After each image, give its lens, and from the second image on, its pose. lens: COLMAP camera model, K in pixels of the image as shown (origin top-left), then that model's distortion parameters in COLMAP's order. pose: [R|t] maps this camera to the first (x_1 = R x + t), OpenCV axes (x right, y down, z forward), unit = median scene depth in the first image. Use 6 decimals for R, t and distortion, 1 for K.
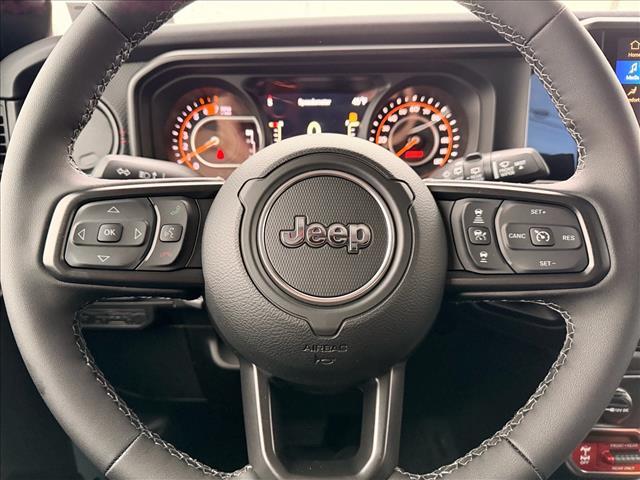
lens RADIAL K [[502.6, 0, 298.5], [0, 502.6, 251.8], [0, 0, 1]] dist [0.004748, 0.000039]
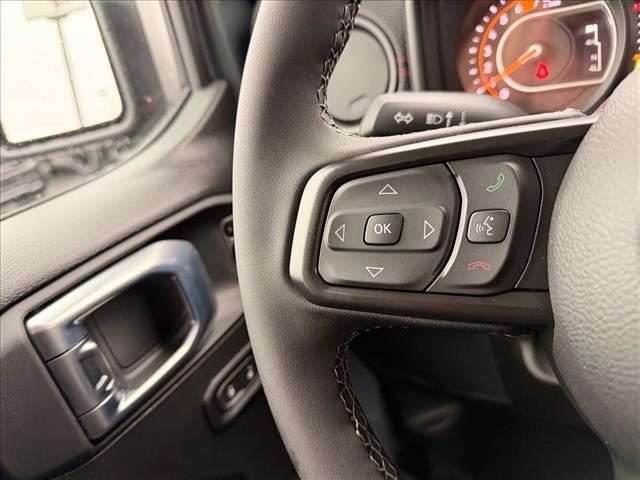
lens RADIAL K [[453.6, 0, 320.0], [0, 453.6, 240.0], [0, 0, 1]] dist [0.002142, -0.001262]
pose [[0.865918, 0.020903, -0.499750, -0.162061], [0.046004, 0.991563, 0.121185, -0.089593], [0.498066, -0.127927, 0.857651, 0.474903]]
